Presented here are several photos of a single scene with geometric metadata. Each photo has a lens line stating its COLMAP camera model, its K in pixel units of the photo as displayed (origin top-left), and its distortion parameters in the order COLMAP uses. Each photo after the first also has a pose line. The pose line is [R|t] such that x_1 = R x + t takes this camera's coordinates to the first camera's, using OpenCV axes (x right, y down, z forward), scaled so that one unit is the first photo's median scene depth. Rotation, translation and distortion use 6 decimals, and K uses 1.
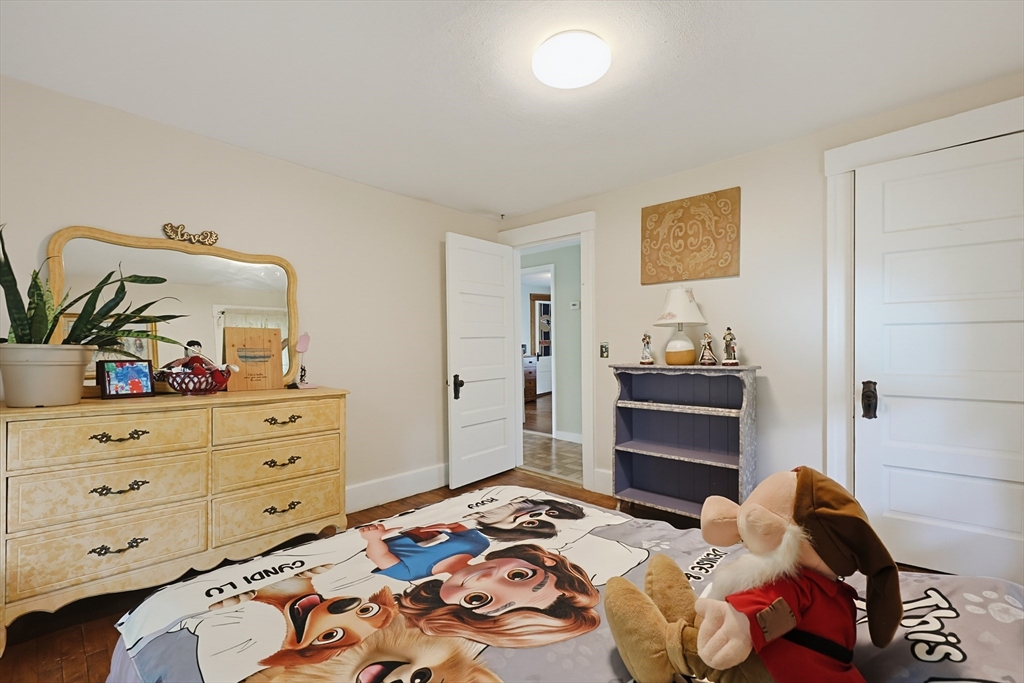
lens RADIAL K [[440.4, 0, 515.2], [0, 440.4, 346.2], [0, 0, 1]] dist [-0.000097, 0.000055]
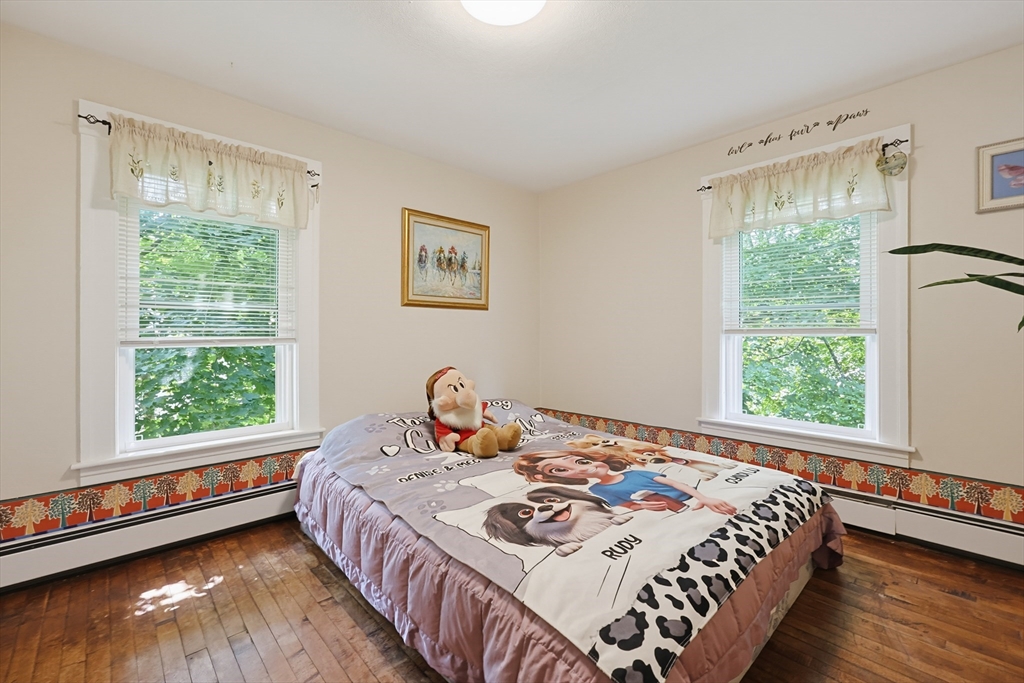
lens RADIAL K [[434.2, 0, 514.4], [0, 434.2, 332.5], [0, 0, 1]] dist [-0.001375, -0.000049]
pose [[-0.997837, 0.009122, 0.065103, 0.034887], [0.009362, 0.999950, 0.003394, 0.024393], [-0.065069, 0.003996, -0.997873, 1.316134]]
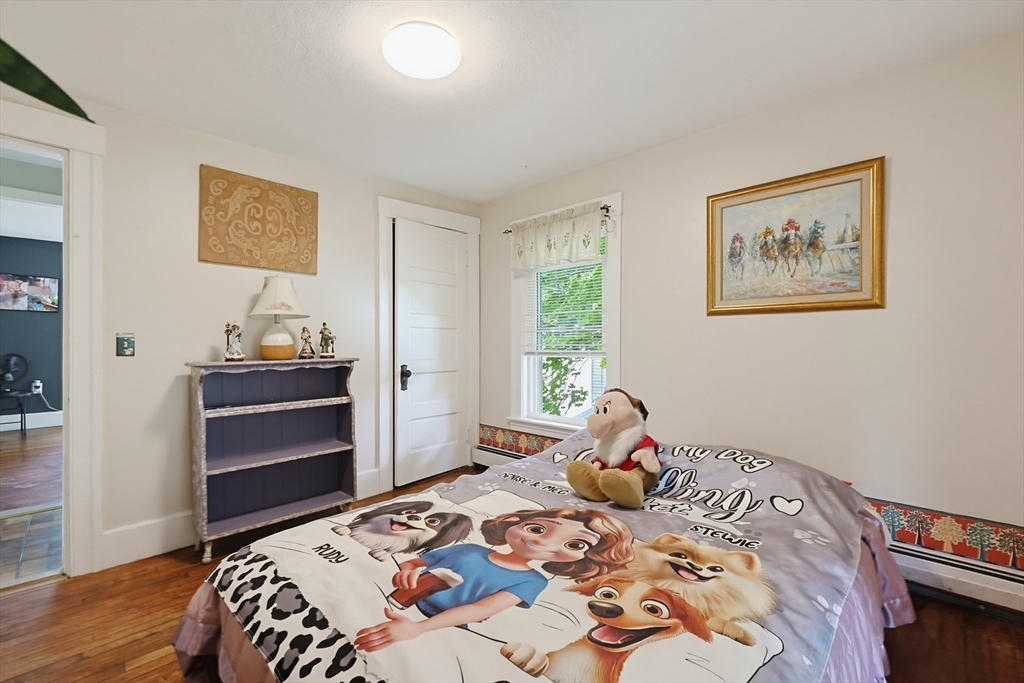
lens RADIAL K [[443.3, 0, 512.0], [0, 443.3, 341.5], [0, 0, 1]] dist [-0.001321, -0.000028]
pose [[0.031287, 0.015233, 0.999394, -0.615604], [0.006192, 0.999862, -0.015434, 0.024234], [-0.999491, 0.006672, 0.031188, 0.543490]]
